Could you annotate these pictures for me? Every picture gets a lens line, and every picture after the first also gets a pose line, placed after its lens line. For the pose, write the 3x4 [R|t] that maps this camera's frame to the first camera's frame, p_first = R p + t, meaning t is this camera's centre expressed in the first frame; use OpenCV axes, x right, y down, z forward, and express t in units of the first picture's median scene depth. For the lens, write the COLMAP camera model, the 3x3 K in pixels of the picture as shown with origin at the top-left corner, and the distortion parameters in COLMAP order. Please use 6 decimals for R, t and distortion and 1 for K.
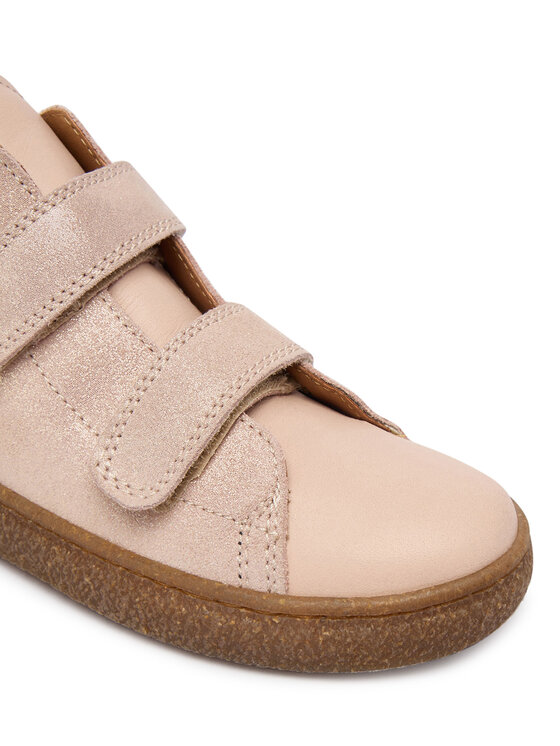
lens RADIAL K [[1009.3, 0, 280.0], [0, 1009.3, 373.0], [0, 0, 1]] dist [-0.057548, -0.044859]
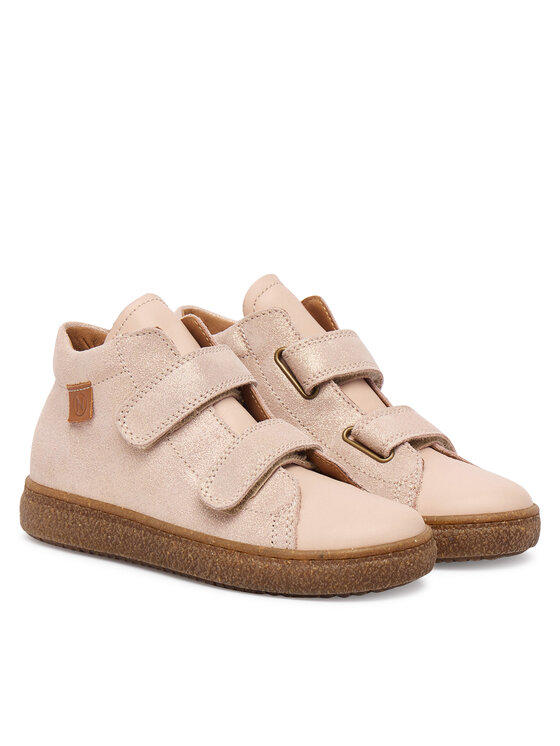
lens RADIAL K [[1964.8, 0, 280.0], [0, 1964.8, 373.0], [0, 0, 1]] dist [0.021119, -0.085041]
pose [[0.994836, 0.032890, -0.096017, 0.311069], [-0.061949, 0.946146, -0.317759, 1.045154], [0.080395, 0.322066, 0.943298, -2.528935]]
